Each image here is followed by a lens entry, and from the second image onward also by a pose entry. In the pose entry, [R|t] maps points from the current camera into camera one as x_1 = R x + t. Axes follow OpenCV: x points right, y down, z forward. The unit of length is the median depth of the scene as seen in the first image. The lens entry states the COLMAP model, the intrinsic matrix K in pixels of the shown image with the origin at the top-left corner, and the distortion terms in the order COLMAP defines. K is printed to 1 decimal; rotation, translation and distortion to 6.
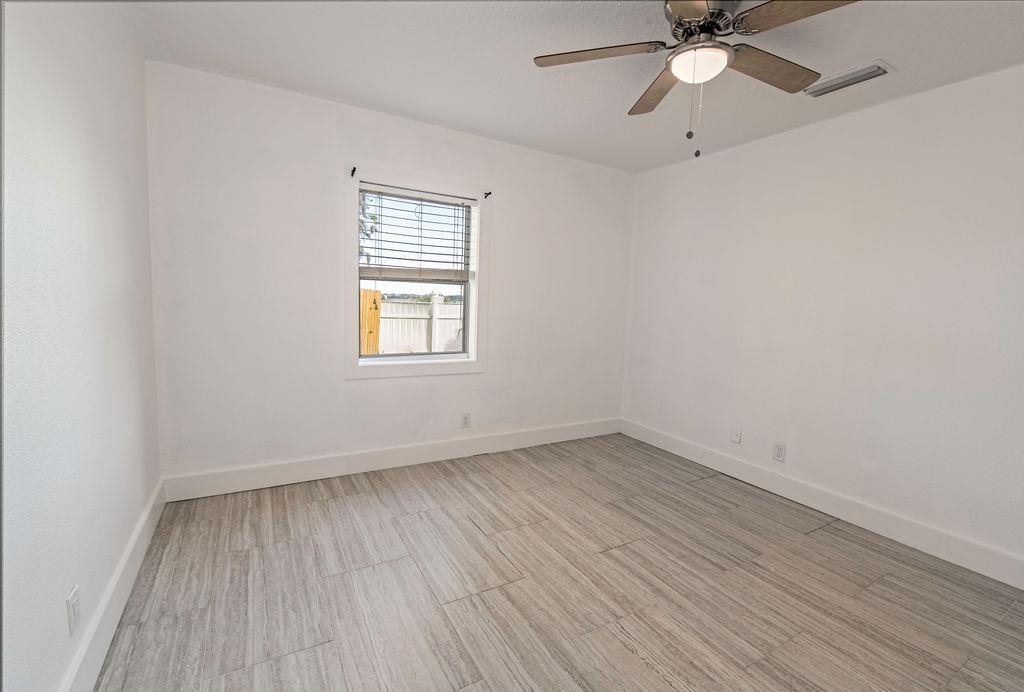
lens RADIAL K [[455.2, 0, 510.2], [0, 455.2, 349.1], [0, 0, 1]] dist [-0.002412, -0.000336]
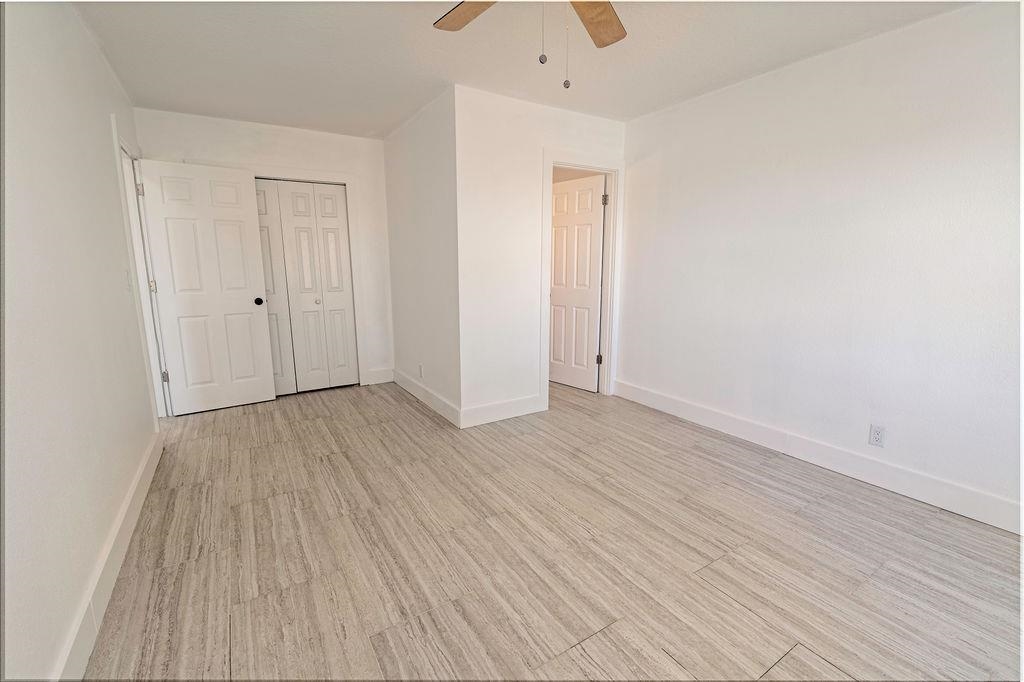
lens RADIAL K [[446.7, 0, 513.0], [0, 446.7, 343.5], [0, 0, 1]] dist [-0.016318, -0.006090]
pose [[-0.997720, -0.032096, -0.059374, 0.482441], [-0.047570, 0.958455, 0.281249, -0.169882], [0.047881, 0.283432, -0.957796, 1.789835]]
